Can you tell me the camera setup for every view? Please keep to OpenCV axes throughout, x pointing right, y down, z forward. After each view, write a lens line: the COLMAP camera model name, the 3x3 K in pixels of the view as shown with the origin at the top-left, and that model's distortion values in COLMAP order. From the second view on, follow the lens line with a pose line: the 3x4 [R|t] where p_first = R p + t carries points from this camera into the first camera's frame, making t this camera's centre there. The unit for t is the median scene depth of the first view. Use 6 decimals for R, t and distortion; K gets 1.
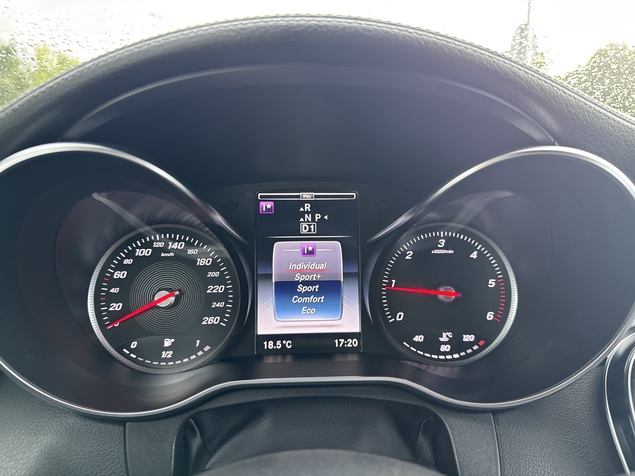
lens RADIAL K [[447.2, 0, 320.4], [0, 447.2, 244.5], [0, 0, 1]] dist [0.018561, -0.035007]
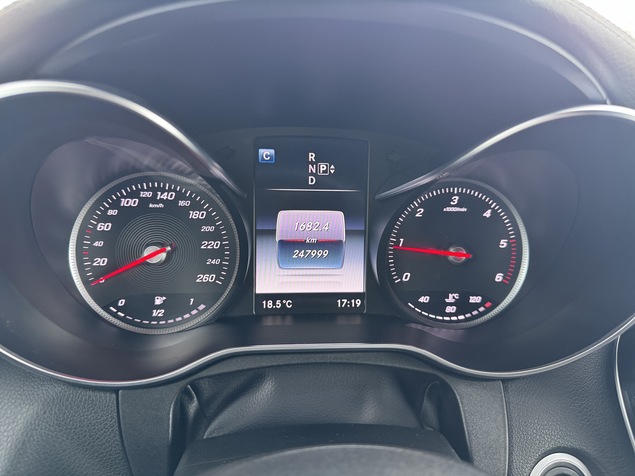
lens RADIAL K [[447.2, 0, 317.3], [0, 447.2, 239.0], [0, 0, 1]] dist [0.018561, -0.035007]
pose [[0.998584, 0.021688, 0.048586, -0.060476], [-0.027835, 0.991168, 0.129659, -0.037492], [-0.045345, -0.130828, 0.990368, 0.081800]]
